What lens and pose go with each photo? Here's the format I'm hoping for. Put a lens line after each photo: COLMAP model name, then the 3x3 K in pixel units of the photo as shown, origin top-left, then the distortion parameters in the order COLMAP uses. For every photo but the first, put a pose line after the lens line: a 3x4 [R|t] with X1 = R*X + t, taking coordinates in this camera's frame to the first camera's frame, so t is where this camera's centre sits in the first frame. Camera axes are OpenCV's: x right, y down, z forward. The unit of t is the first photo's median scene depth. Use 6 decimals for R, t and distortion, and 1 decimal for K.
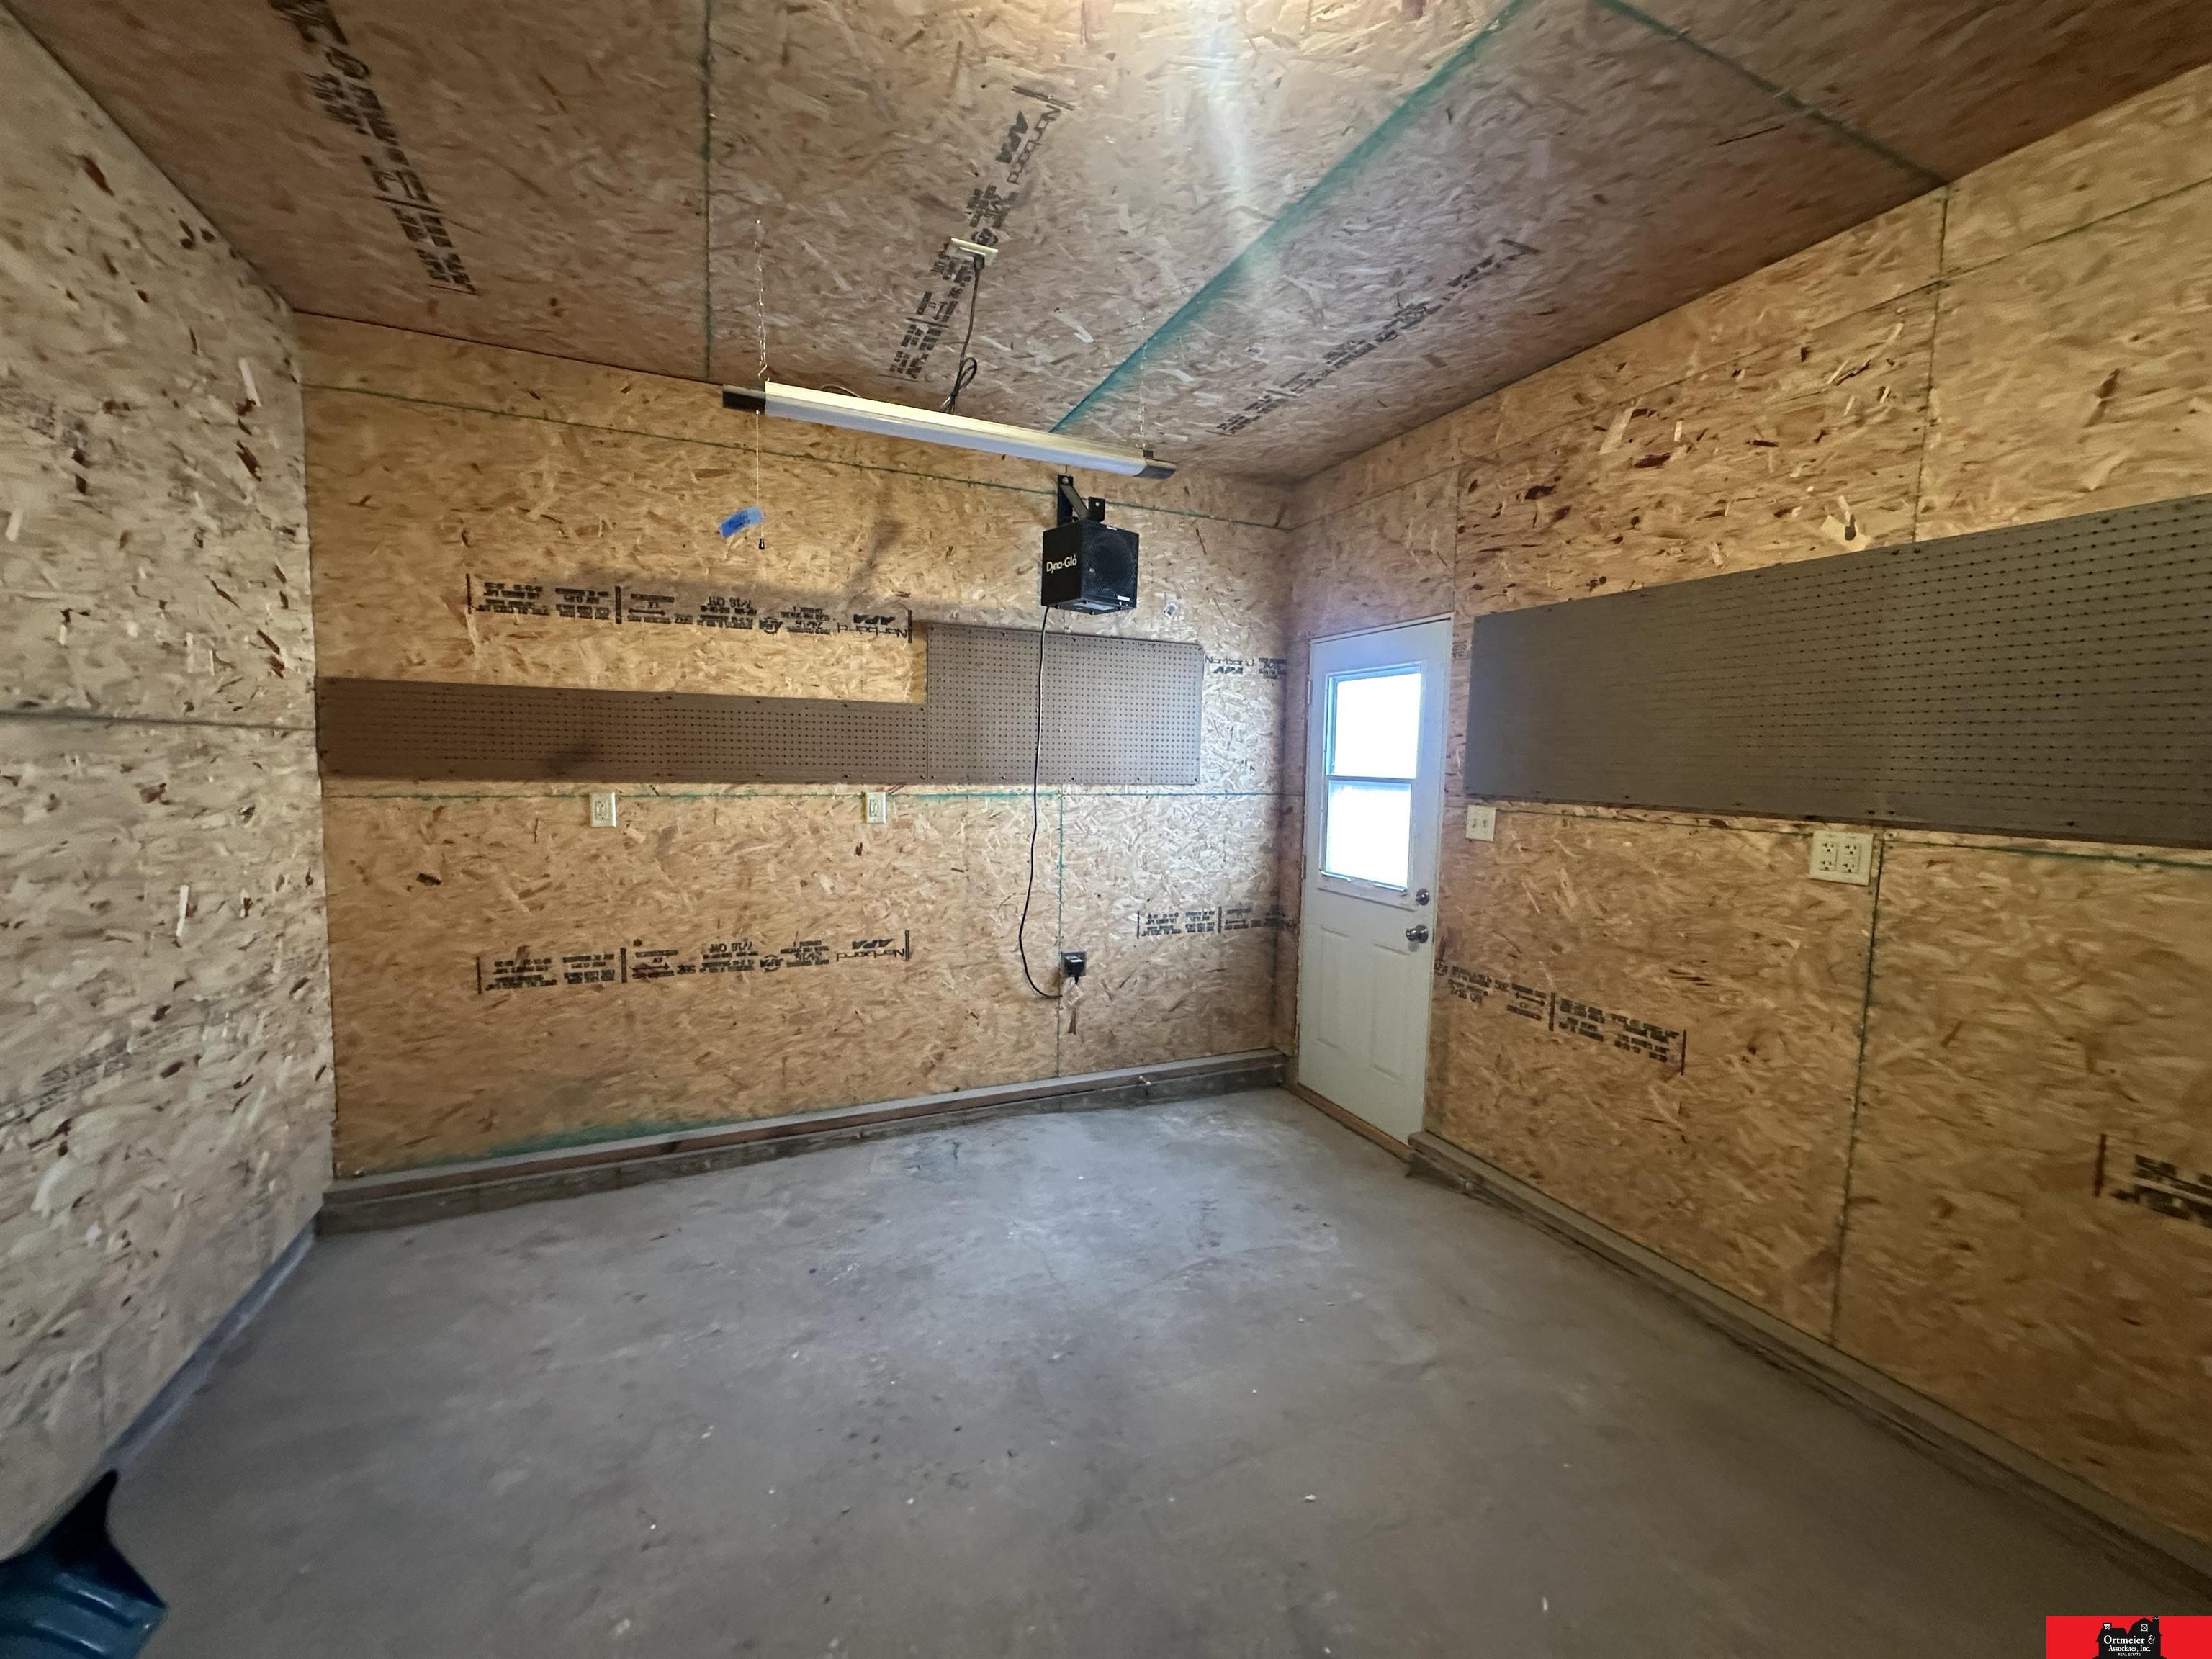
lens RADIAL K [[886.8, 0, 1110.3], [0, 886.8, 827.6], [0, 0, 1]] dist [-0.004142, 0.000931]
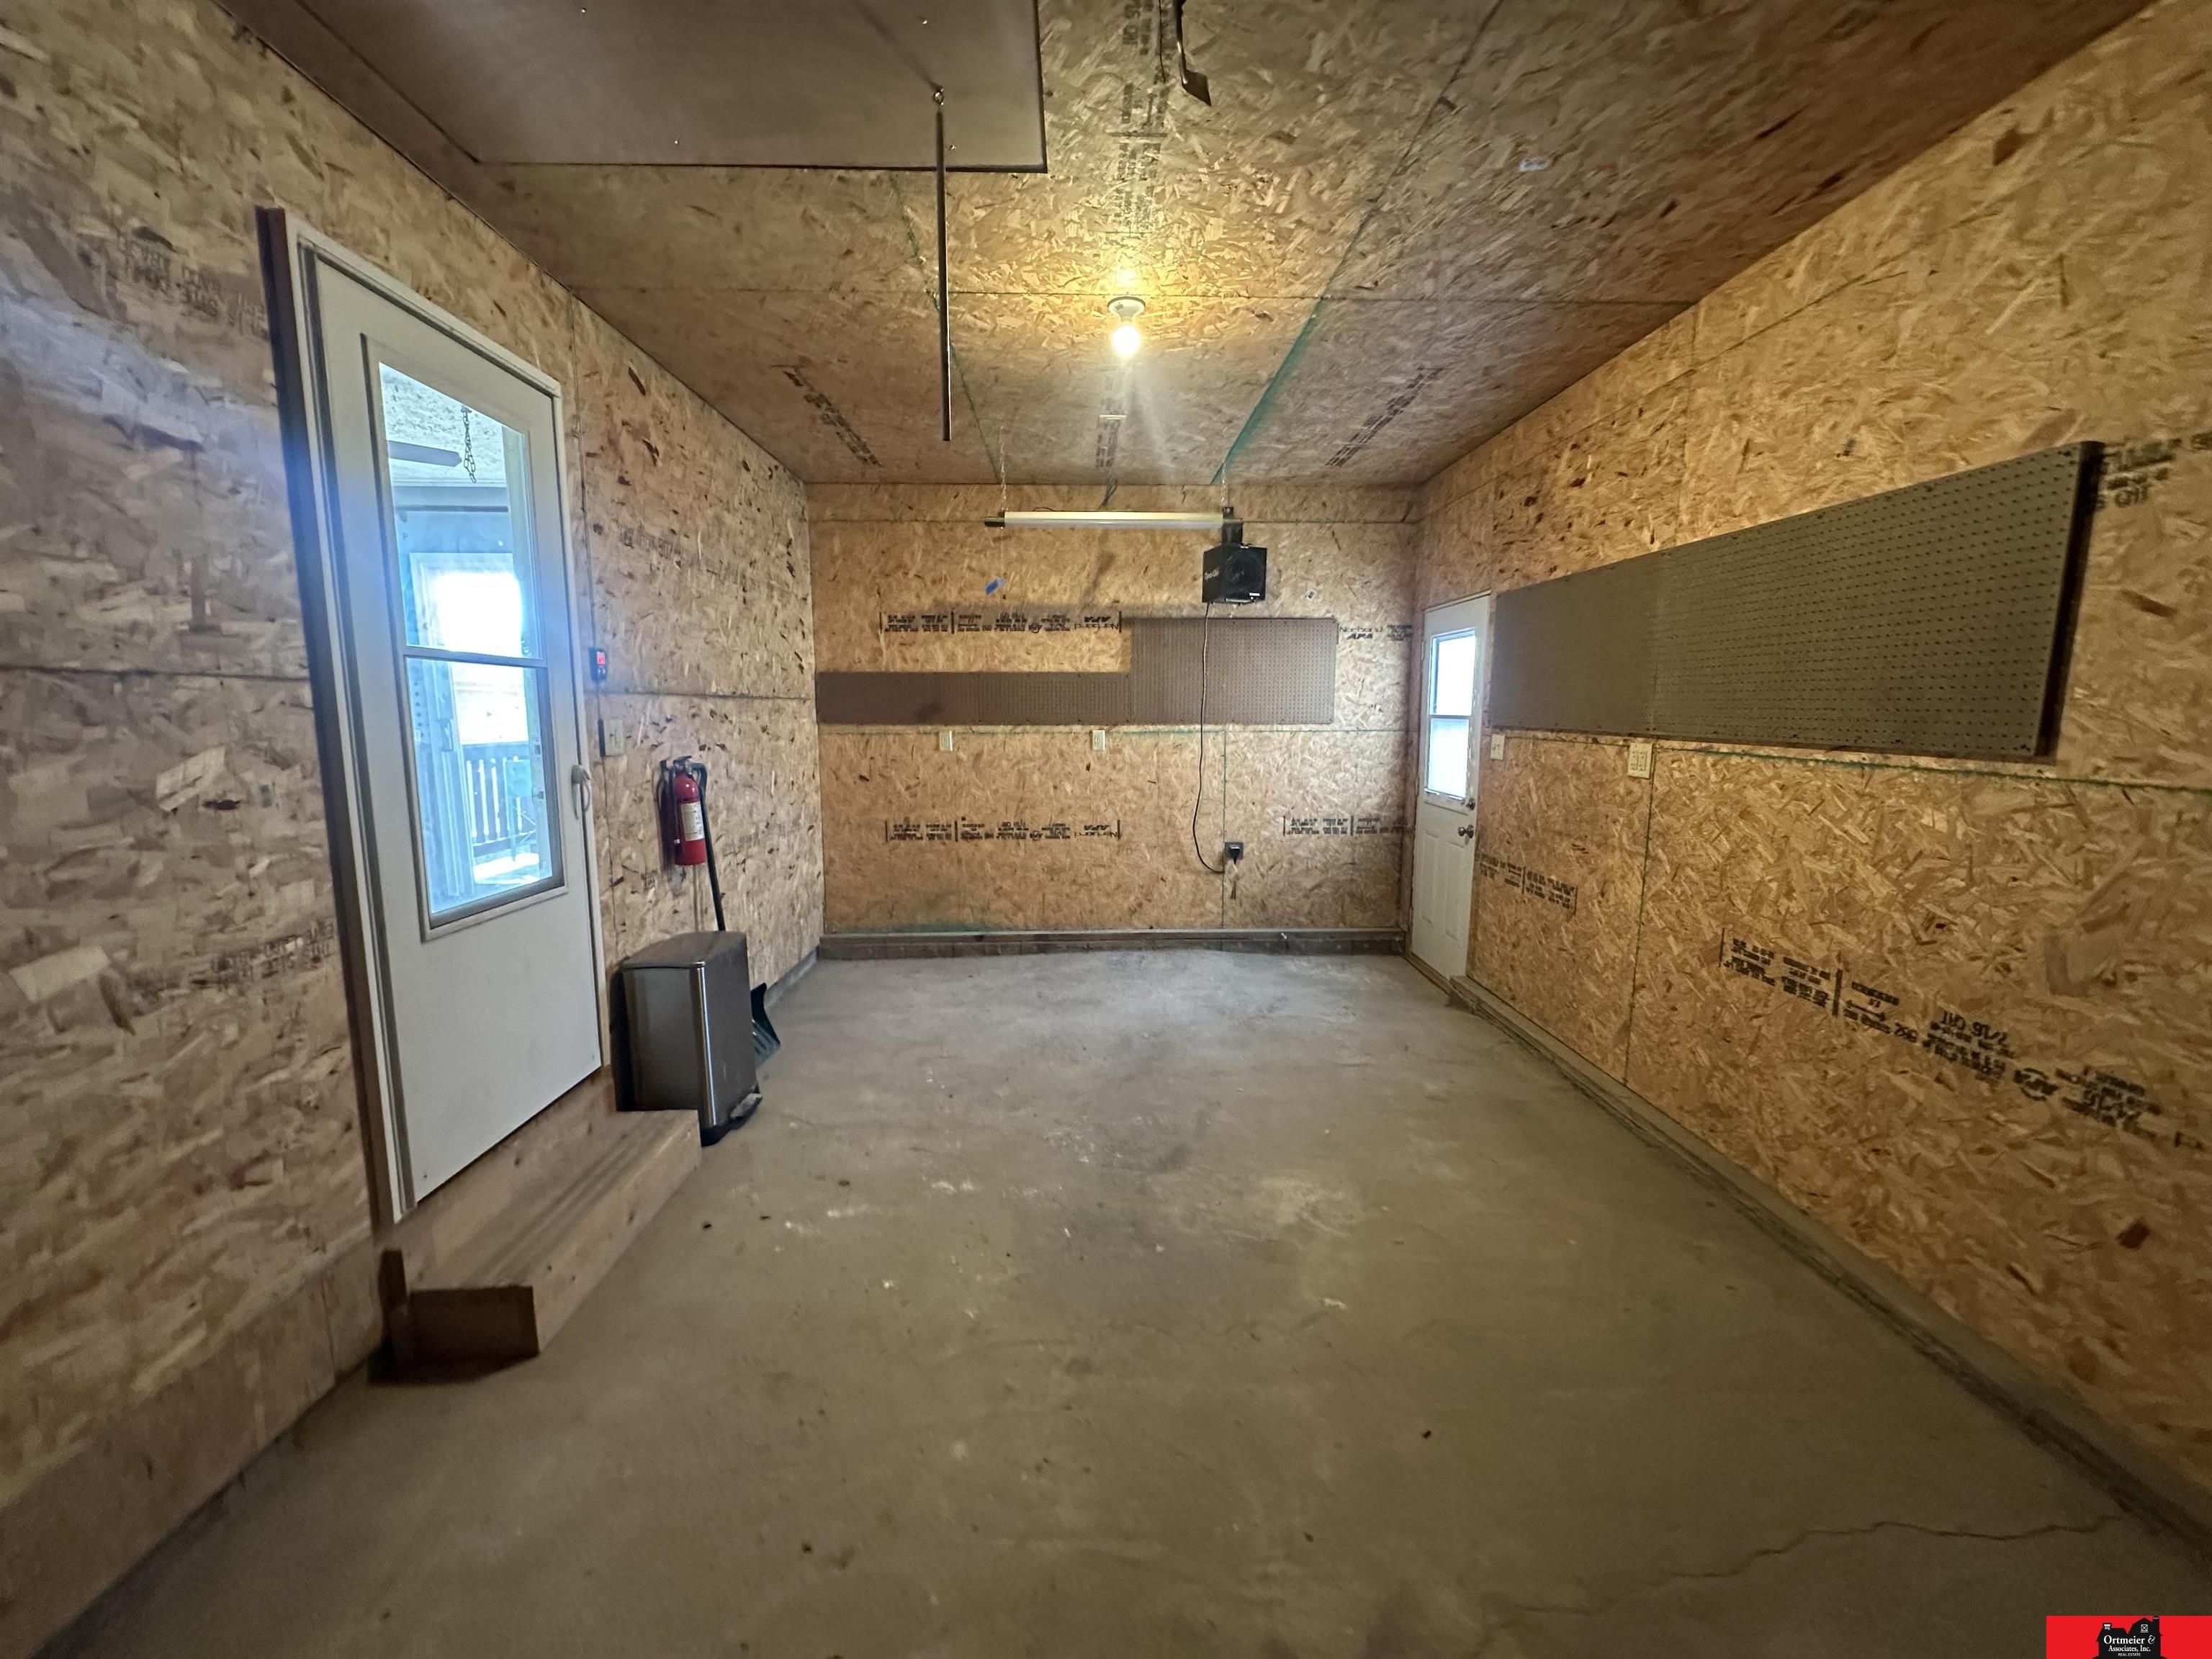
lens RADIAL K [[886.8, 0, 1104.4], [0, 886.8, 829.5], [0, 0, 1]] dist [-0.004142, 0.000931]
pose [[0.923201, 0.031603, -0.383016, 0.413241], [-0.010442, 0.998308, 0.057204, 0.053722], [0.384176, -0.048812, 0.921969, -0.527476]]
